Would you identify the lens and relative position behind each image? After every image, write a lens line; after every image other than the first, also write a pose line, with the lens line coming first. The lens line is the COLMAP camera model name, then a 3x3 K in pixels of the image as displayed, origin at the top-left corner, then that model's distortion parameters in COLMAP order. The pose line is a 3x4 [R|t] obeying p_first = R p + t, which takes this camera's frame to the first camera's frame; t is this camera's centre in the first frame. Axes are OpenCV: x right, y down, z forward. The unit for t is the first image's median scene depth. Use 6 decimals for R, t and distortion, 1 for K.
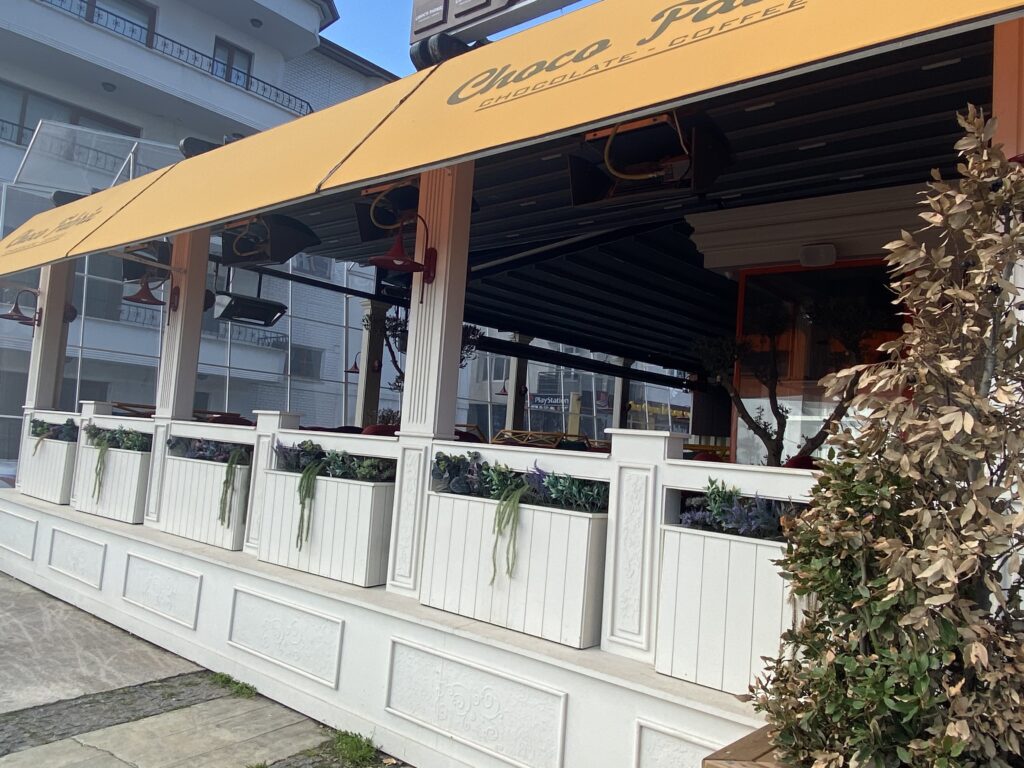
lens RADIAL K [[740.8, 0, 512.0], [0, 740.8, 384.0], [0, 0, 1]] dist [0.008881, 0.003109]
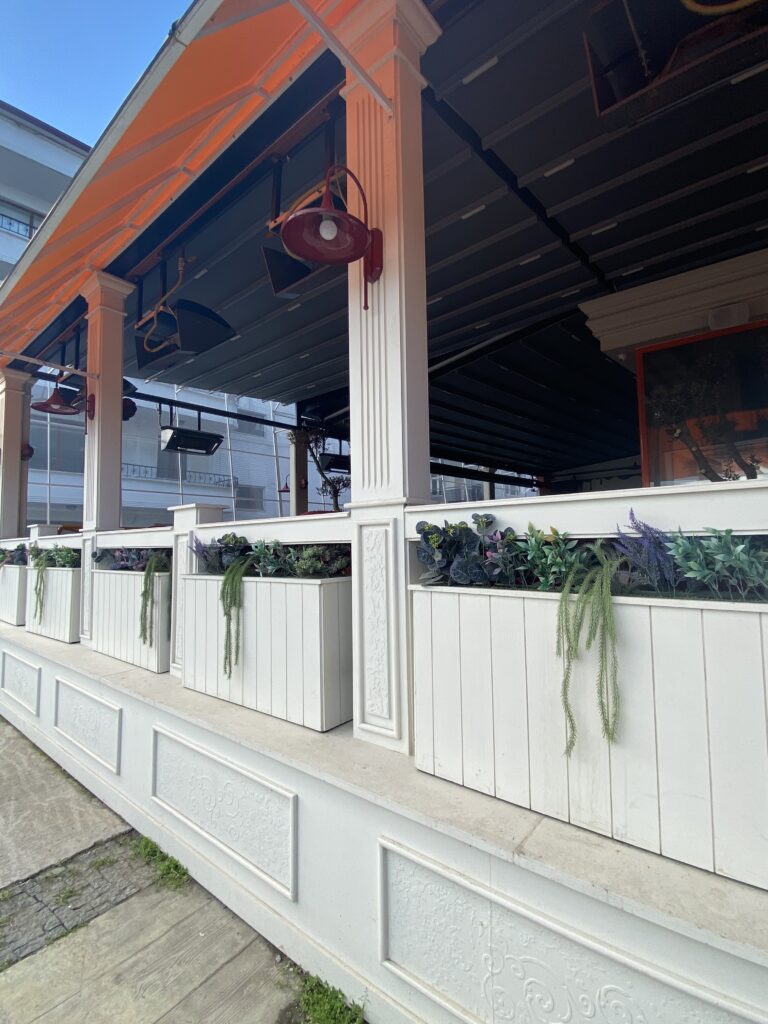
lens RADIAL K [[485.2, 0, 384.0], [0, 485.2, 512.0], [0, 0, 1]] dist [-0.002398, -0.001078]
pose [[0.995793, -0.090243, -0.015912, -0.105573], [0.090419, 0.995847, 0.010669, 0.065317], [0.014883, -0.012063, 0.999816, 0.505448]]
